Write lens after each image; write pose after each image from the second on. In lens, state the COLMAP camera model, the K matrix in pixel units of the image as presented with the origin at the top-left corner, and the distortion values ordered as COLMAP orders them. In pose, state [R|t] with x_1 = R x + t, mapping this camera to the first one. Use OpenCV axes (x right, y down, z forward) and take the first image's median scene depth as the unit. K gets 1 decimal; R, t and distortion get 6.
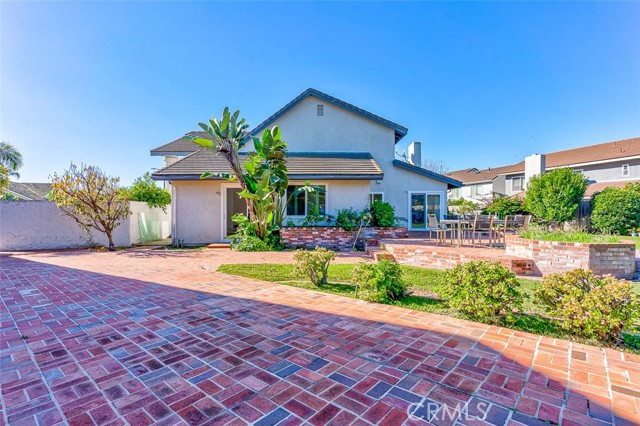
lens RADIAL K [[305.3, 0, 321.5], [0, 305.3, 214.0], [0, 0, 1]] dist [0.010002, -0.002540]
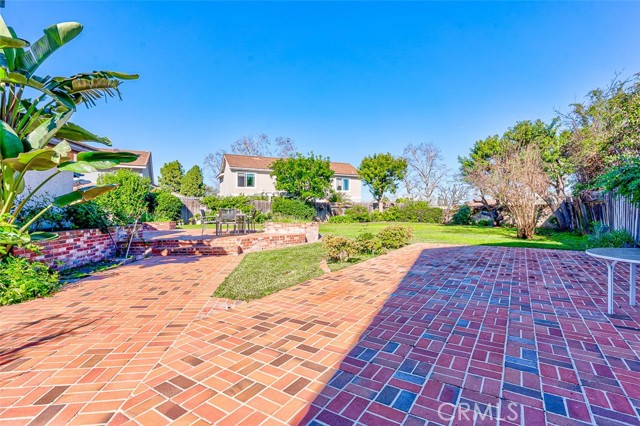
lens RADIAL K [[305.3, 0, 320.2], [0, 305.3, 216.2], [0, 0, 1]] dist [0.010002, -0.002540]
pose [[-0.123506, -0.014484, 0.992238, -0.627516], [0.002071, 0.999888, 0.014853, 0.009756], [-0.992342, 0.003889, -0.123463, 0.617831]]
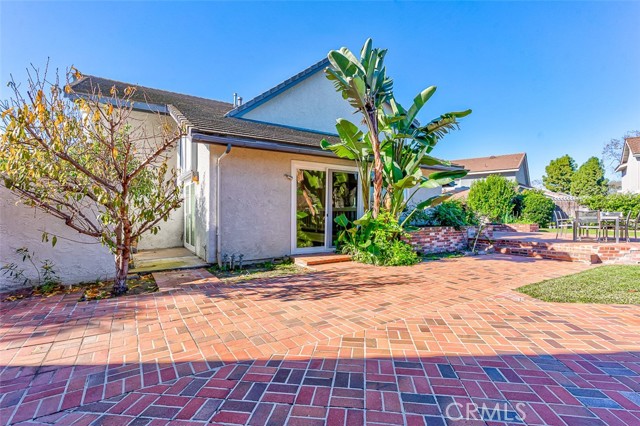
lens RADIAL K [[305.3, 0, 321.5], [0, 305.3, 212.8], [0, 0, 1]] dist [0.010002, -0.002540]
pose [[0.840388, 0.002861, 0.541978, -0.690291], [-0.001885, 0.999995, -0.002356, 0.009439], [-0.541982, 0.000958, 0.840390, 0.489730]]
